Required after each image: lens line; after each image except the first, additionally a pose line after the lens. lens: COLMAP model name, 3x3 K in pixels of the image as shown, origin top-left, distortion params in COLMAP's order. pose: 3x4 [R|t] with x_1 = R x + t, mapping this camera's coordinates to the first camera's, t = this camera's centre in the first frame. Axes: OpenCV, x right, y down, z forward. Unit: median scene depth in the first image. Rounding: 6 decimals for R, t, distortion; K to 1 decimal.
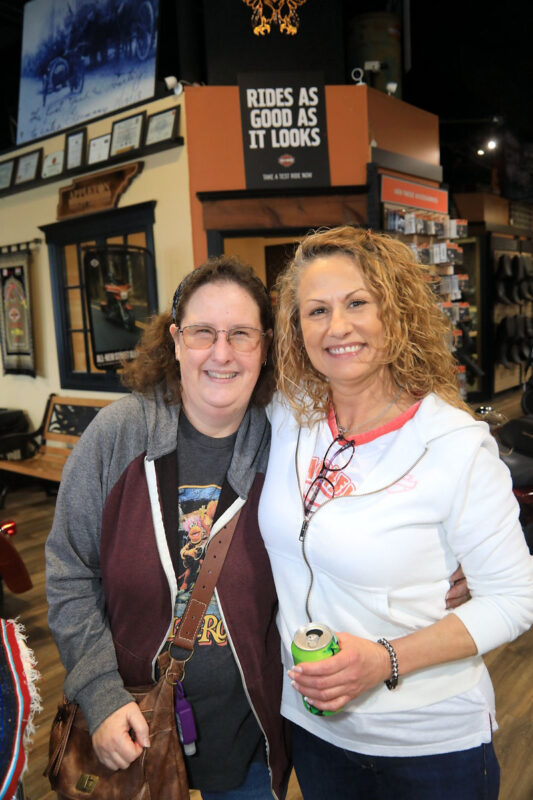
lens RADIAL K [[679.1, 0, 262.7], [0, 679.1, 397.7], [0, 0, 1]] dist [-0.059175, 0.092845]
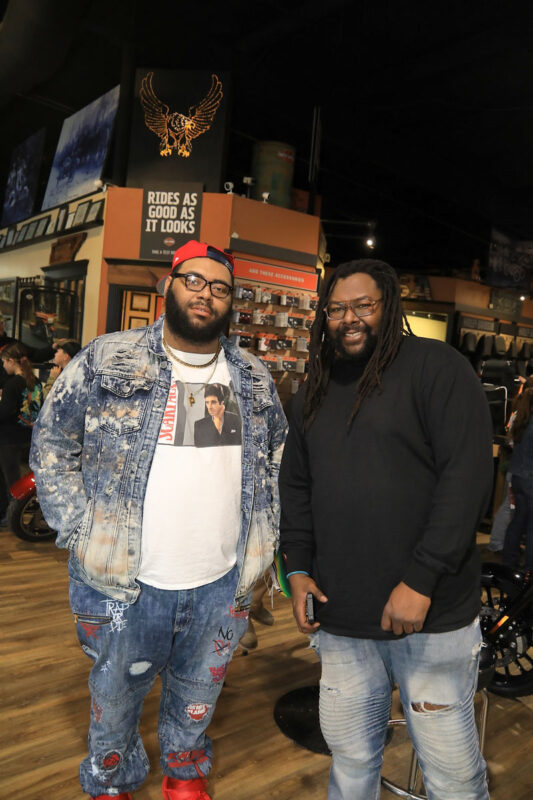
lens RADIAL K [[636.5, 0, 267.8], [0, 636.5, 405.3], [0, 0, 1]] dist [-0.093781, 0.055928]
pose [[0.962992, 0.158286, -0.218158, 0.582566], [-0.167667, 0.985525, -0.025057, -0.013065], [0.211034, 0.060708, 0.975592, -0.234063]]
